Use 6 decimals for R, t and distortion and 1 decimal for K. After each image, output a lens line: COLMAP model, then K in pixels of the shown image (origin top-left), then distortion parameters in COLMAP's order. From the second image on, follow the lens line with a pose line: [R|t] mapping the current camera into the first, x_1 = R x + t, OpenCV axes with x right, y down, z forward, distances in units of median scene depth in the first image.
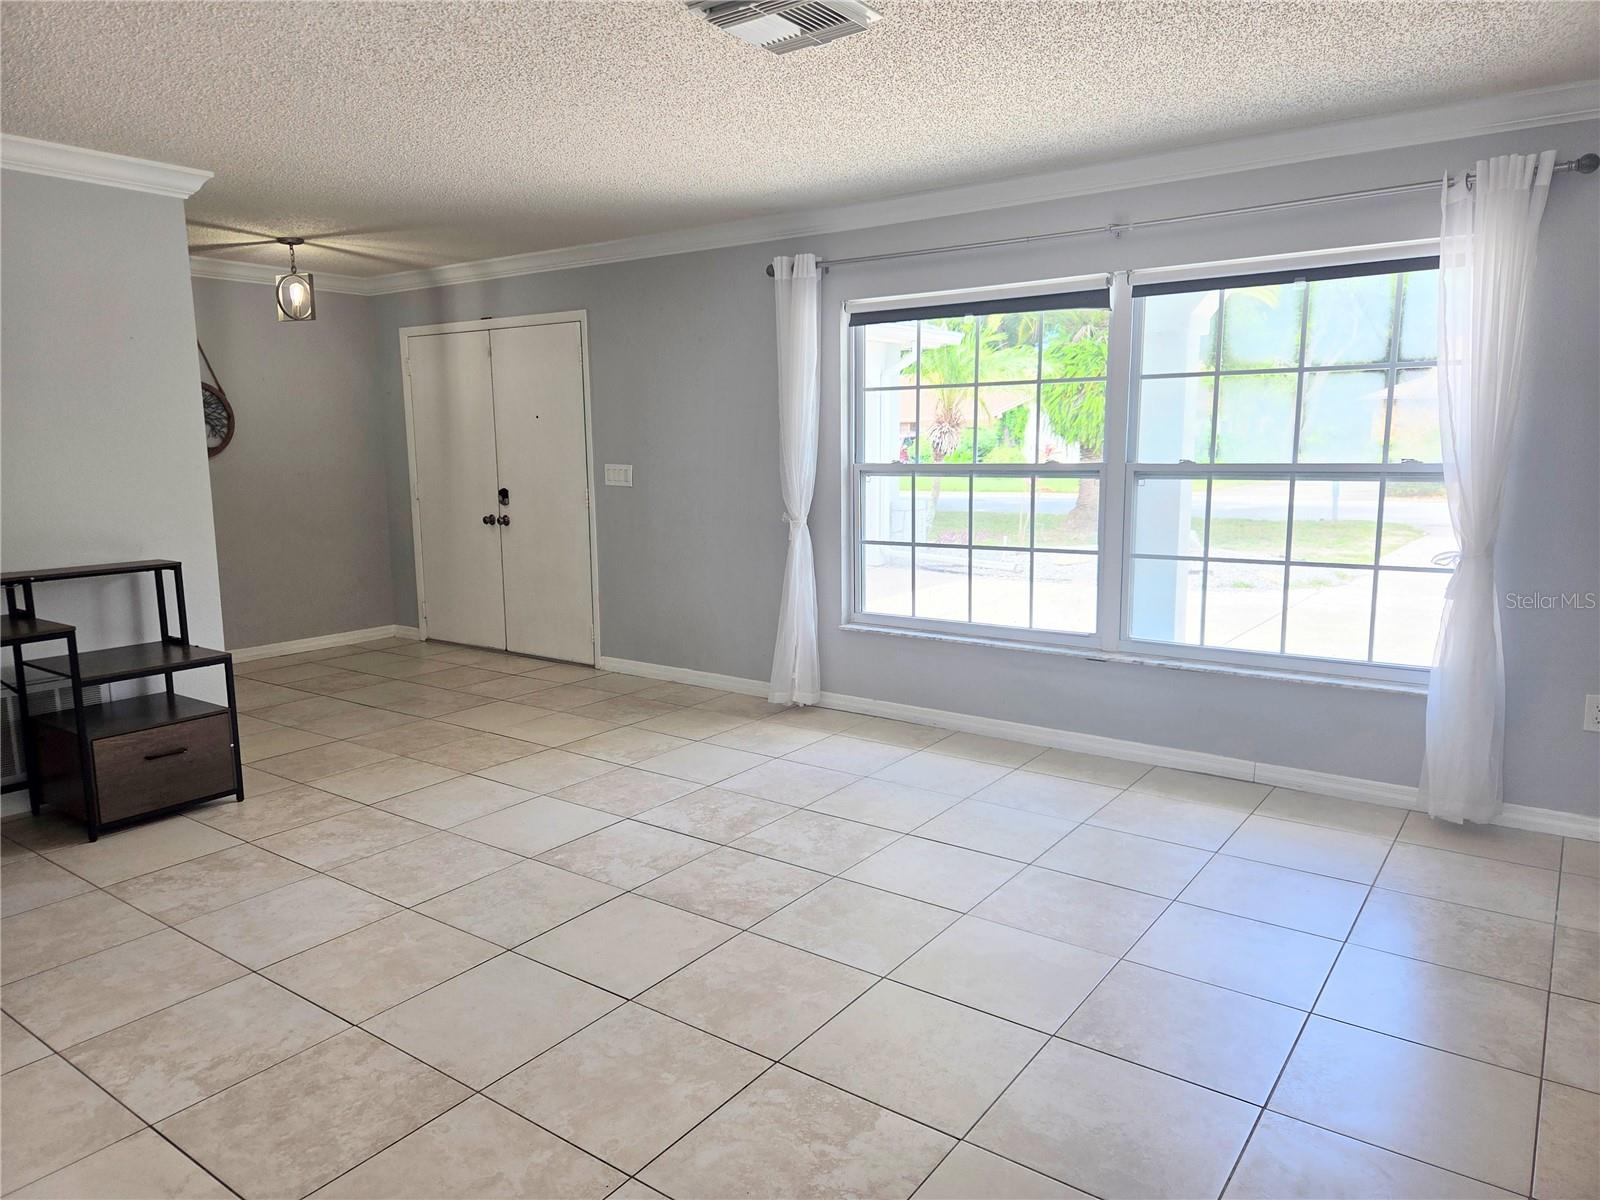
lens RADIAL K [[1079.5, 0, 800.0], [0, 1079.5, 600.0], [0, 0, 1]] dist [0.058475, -0.074792]
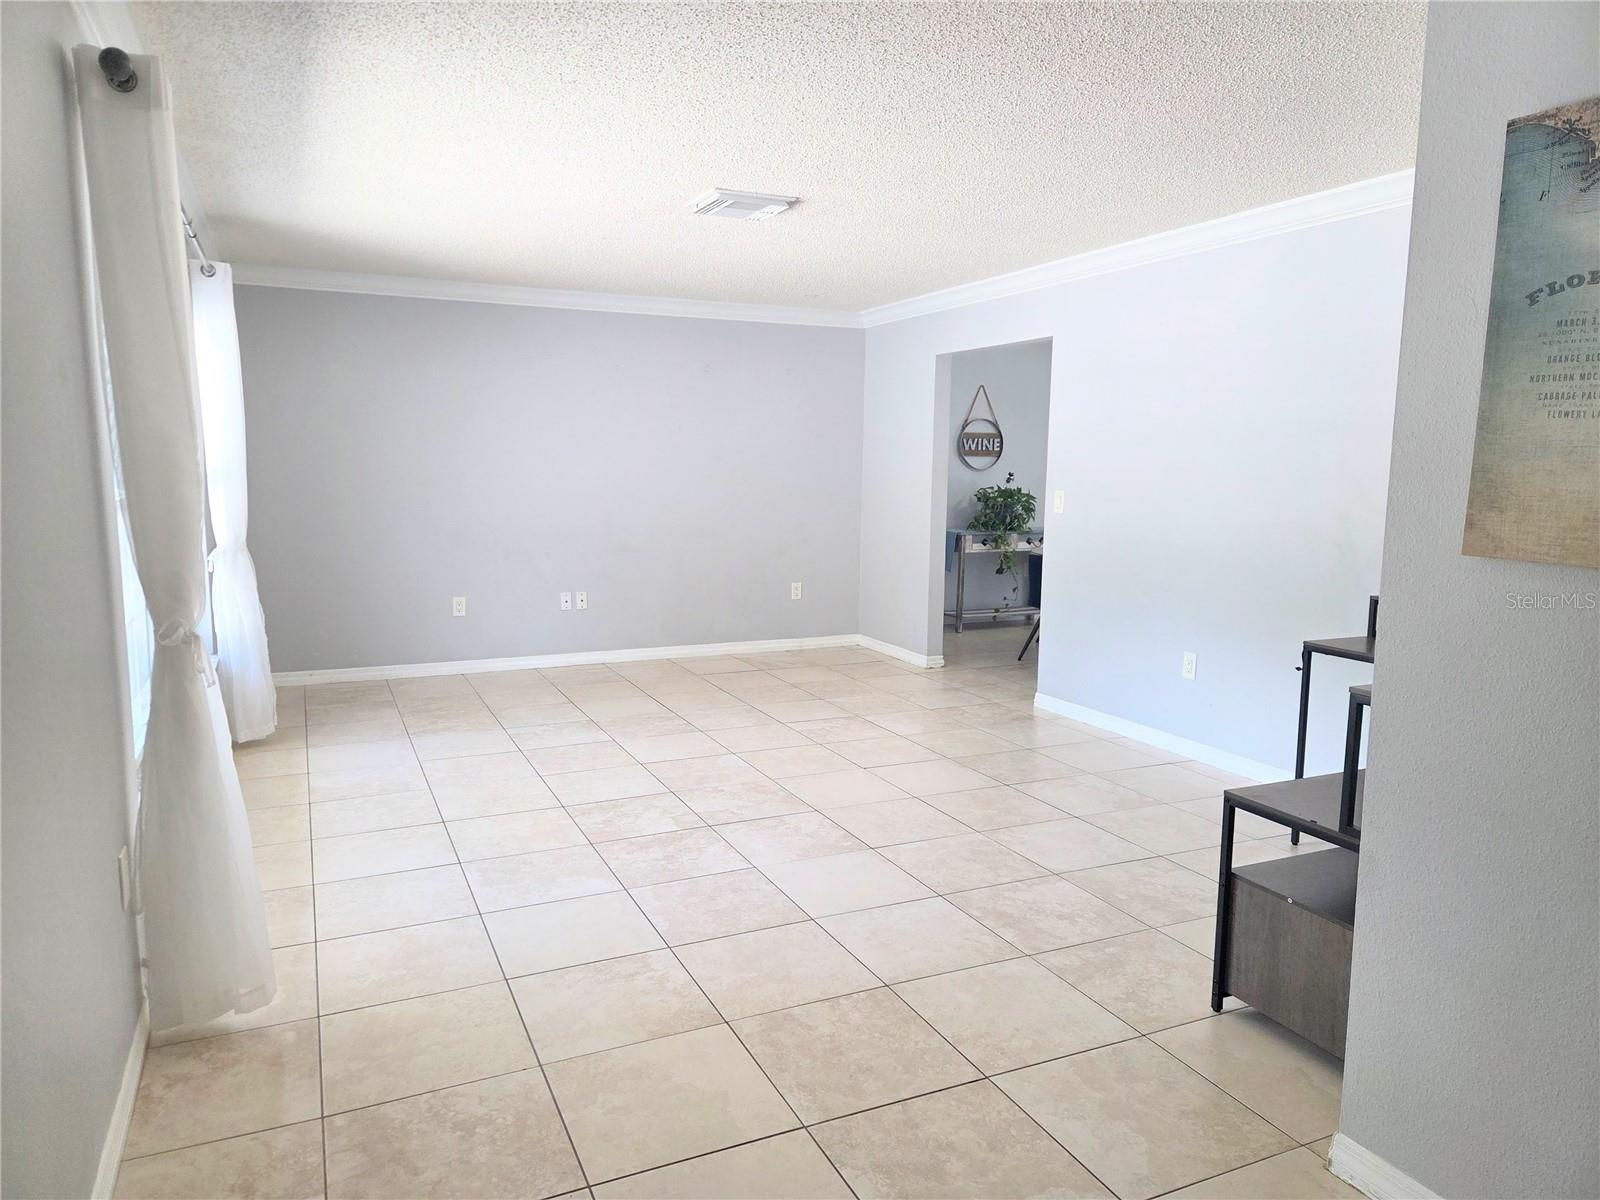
lens RADIAL K [[1079.5, 0, 800.0], [0, 1079.5, 600.0], [0, 0, 1]] dist [0.058475, -0.074792]
pose [[-0.872538, -0.064272, 0.484300, -0.673341], [0.069961, 0.964653, 0.254066, -0.273429], [-0.483511, 0.255565, -0.837200, 1.819474]]
